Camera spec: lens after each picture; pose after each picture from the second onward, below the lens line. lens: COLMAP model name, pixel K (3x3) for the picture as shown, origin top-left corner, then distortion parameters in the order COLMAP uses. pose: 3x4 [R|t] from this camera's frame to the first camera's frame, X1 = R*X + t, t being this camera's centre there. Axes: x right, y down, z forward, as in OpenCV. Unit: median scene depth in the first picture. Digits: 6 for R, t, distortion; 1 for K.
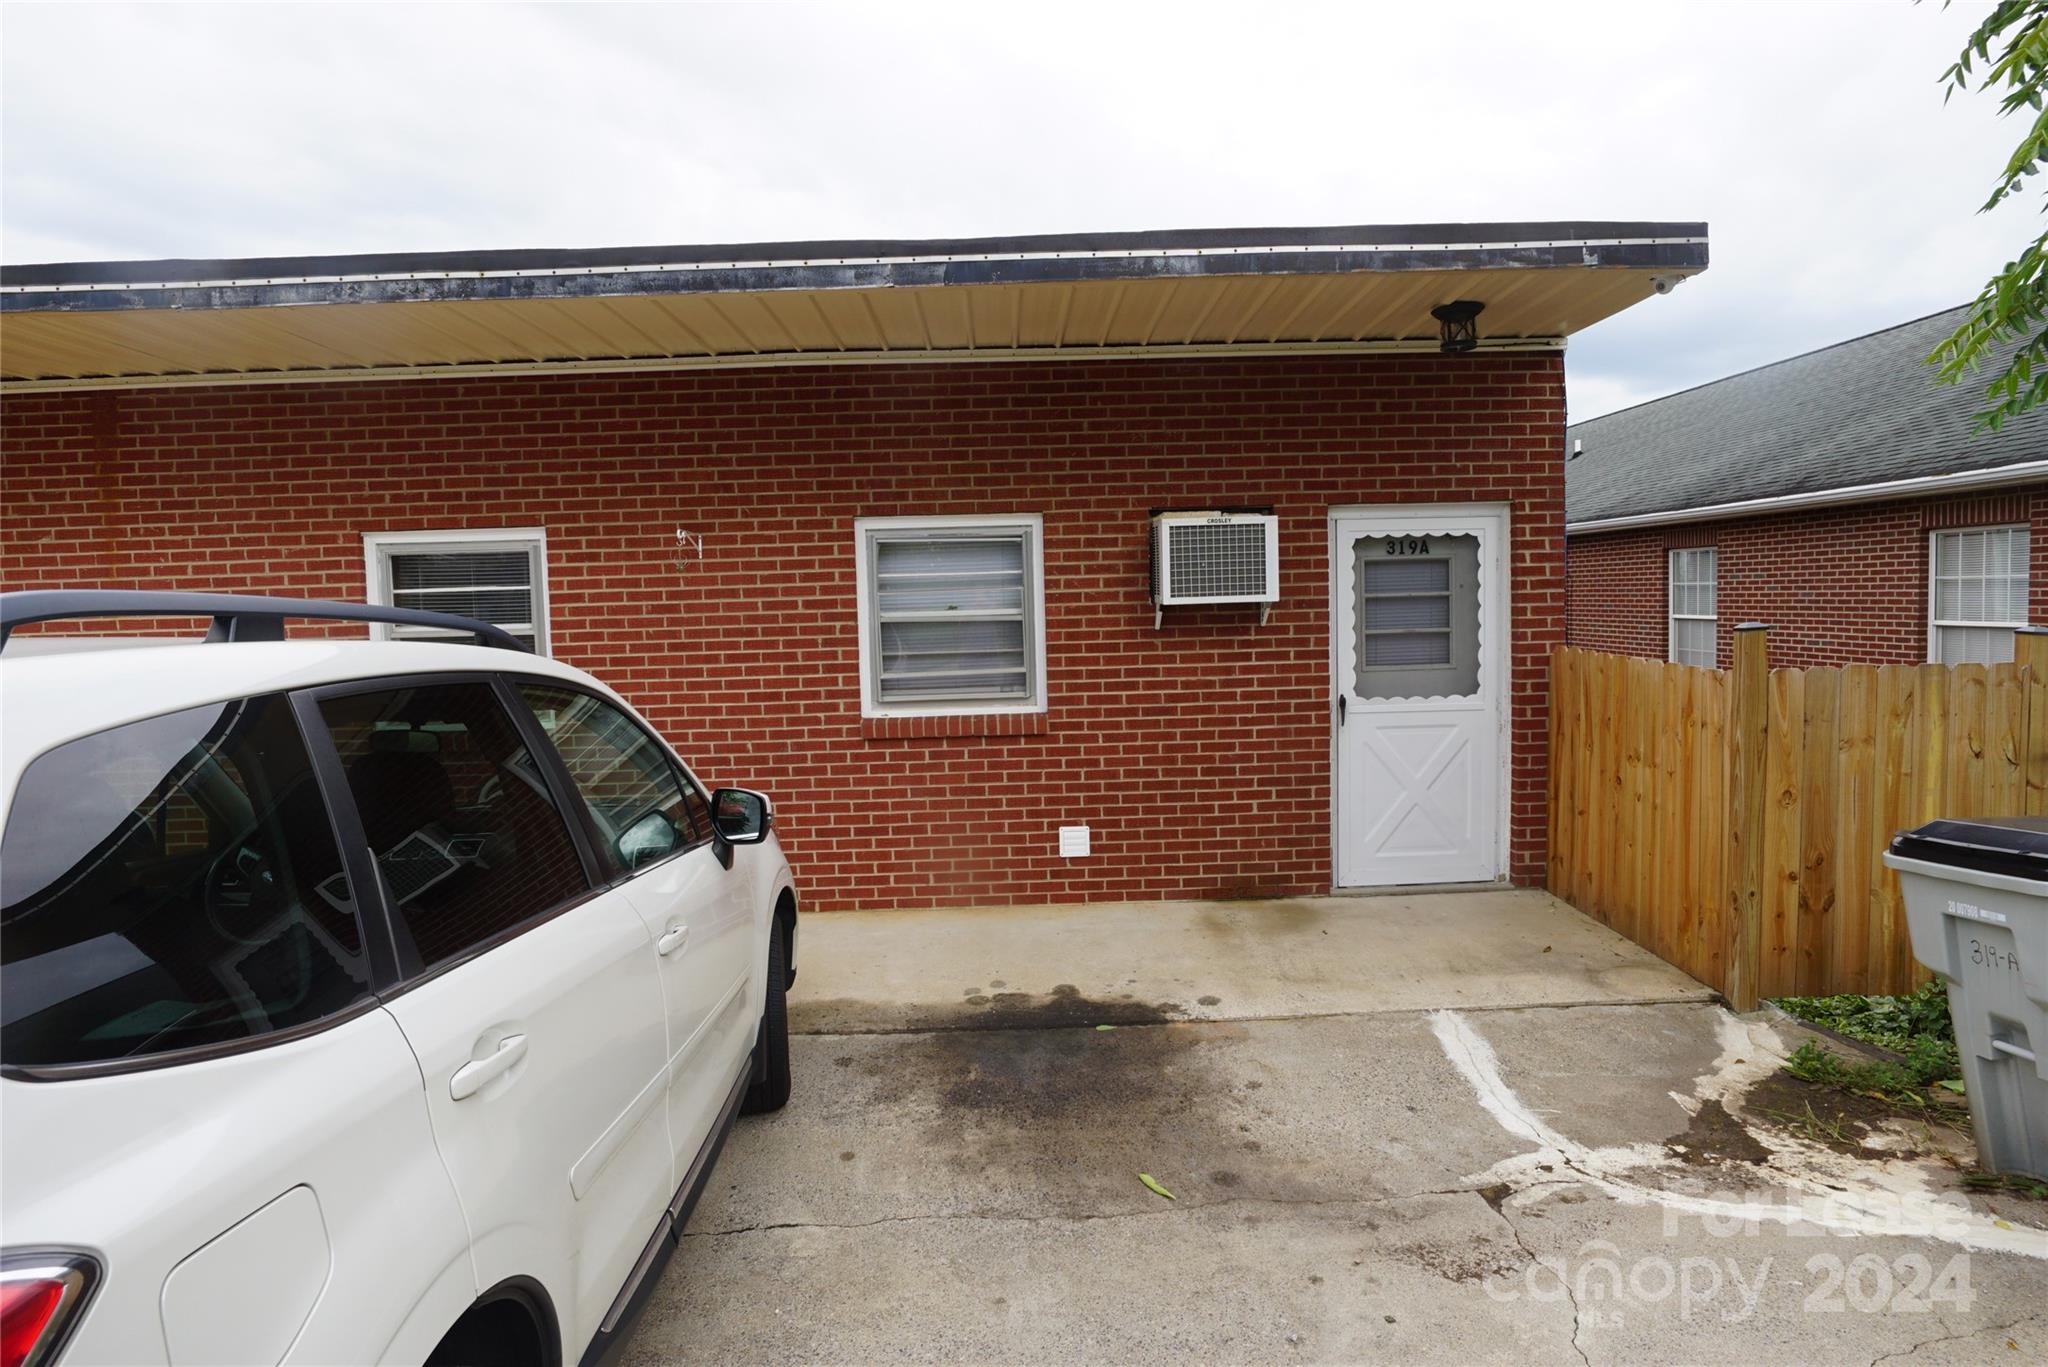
lens RADIAL K [[1090.8, 0, 1026.2], [0, 1090.8, 668.6], [0, 0, 1]] dist [-0.041464, 0.010975]
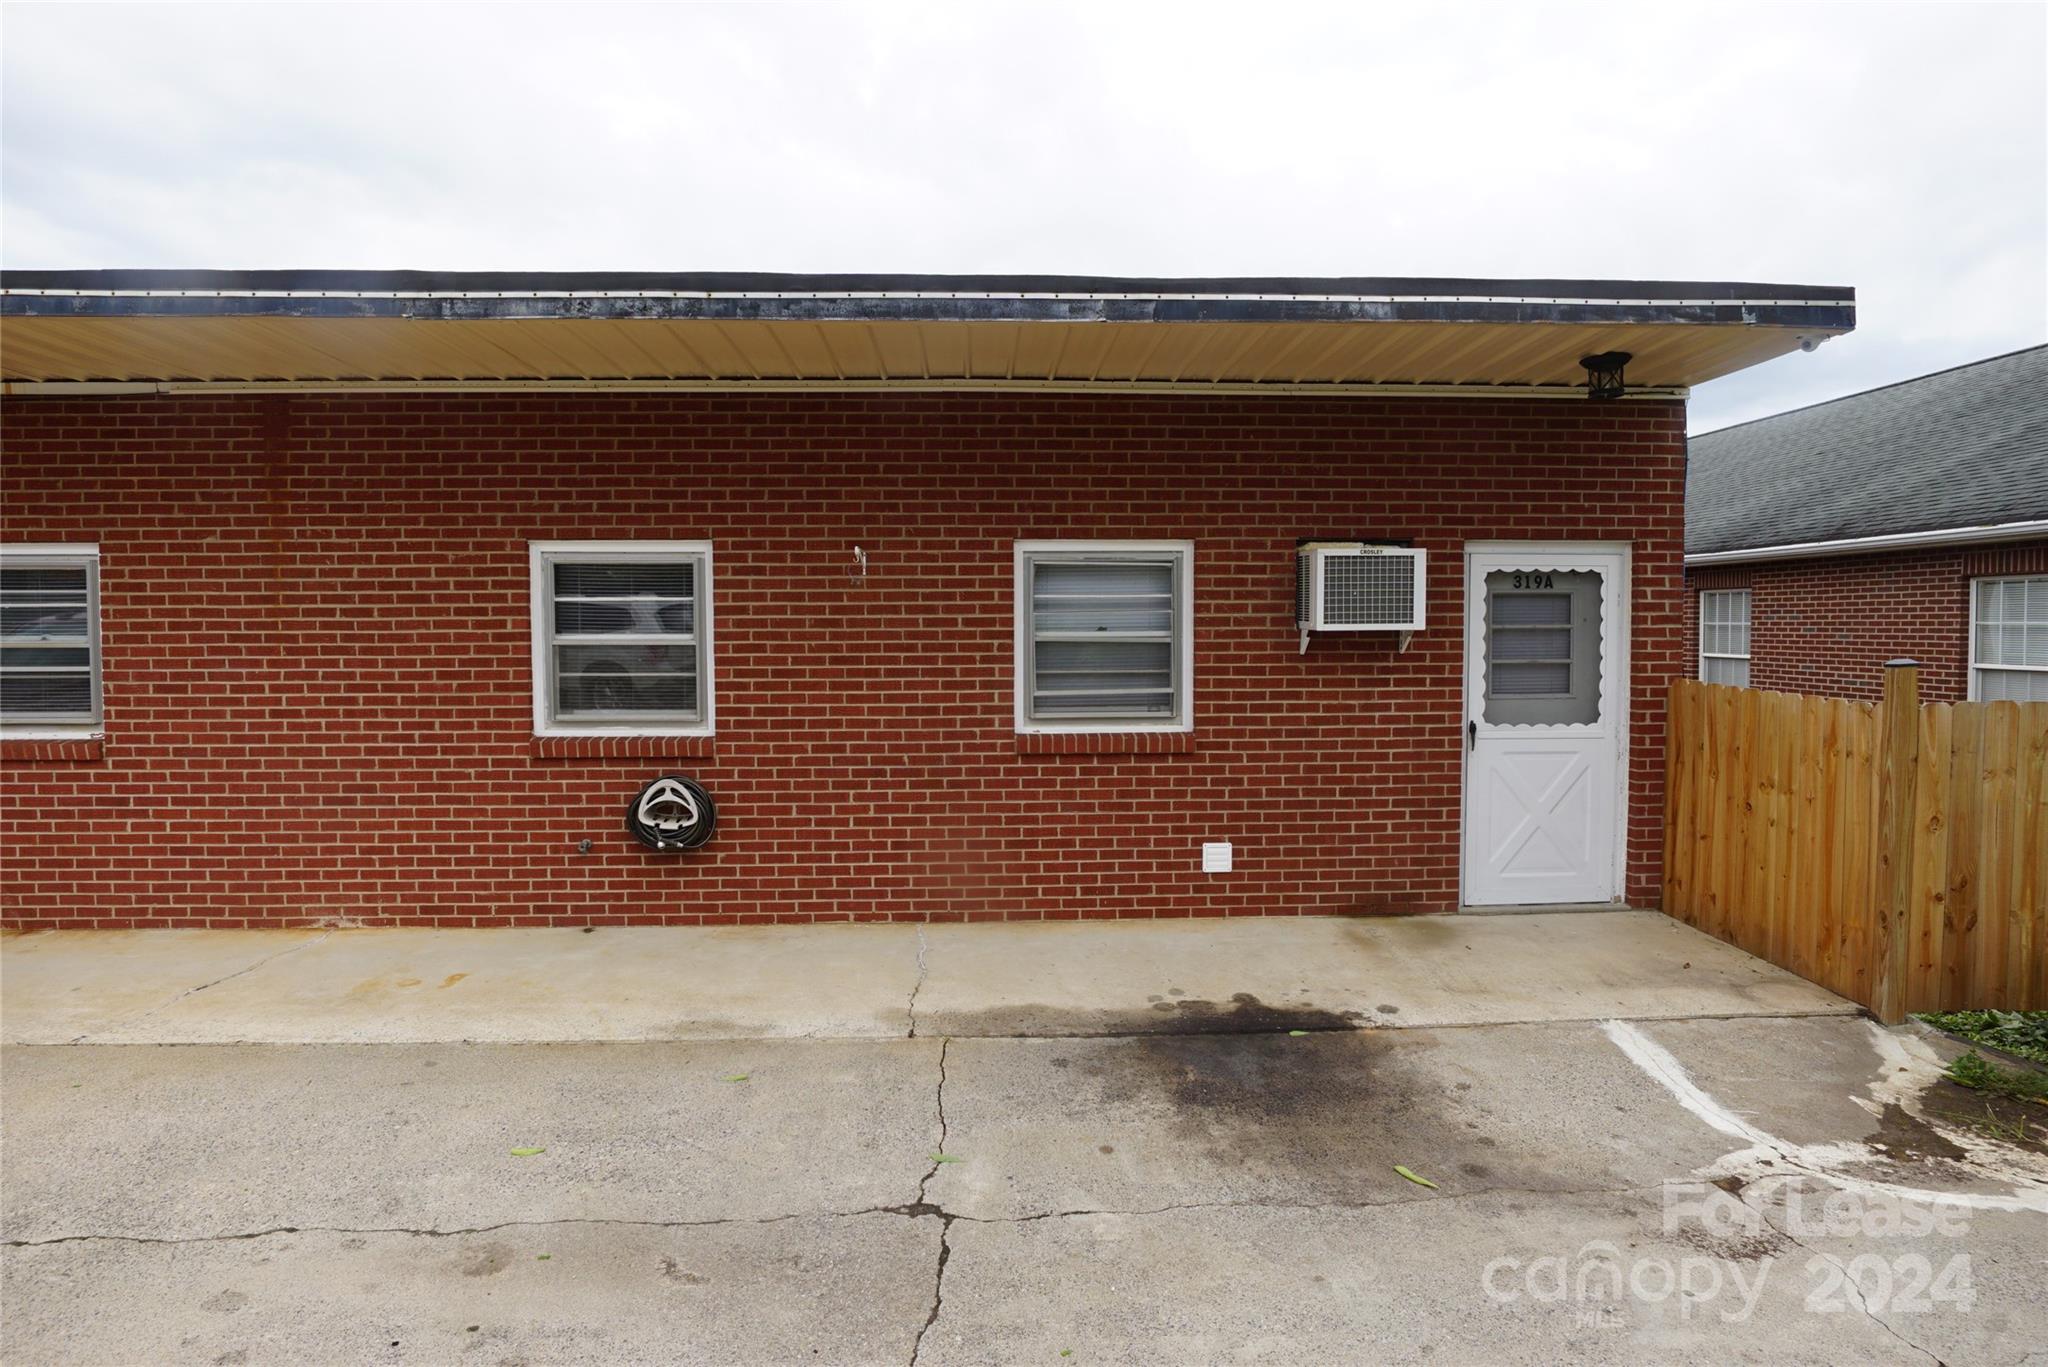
lens RADIAL K [[1090.8, 0, 1026.2], [0, 1090.8, 668.6], [0, 0, 1]] dist [-0.041464, 0.010975]
pose [[0.999393, 0.022788, 0.026365, -0.172369], [-0.022163, 0.999472, -0.023772, 0.008399], [-0.026893, 0.023173, 0.999370, -0.032068]]
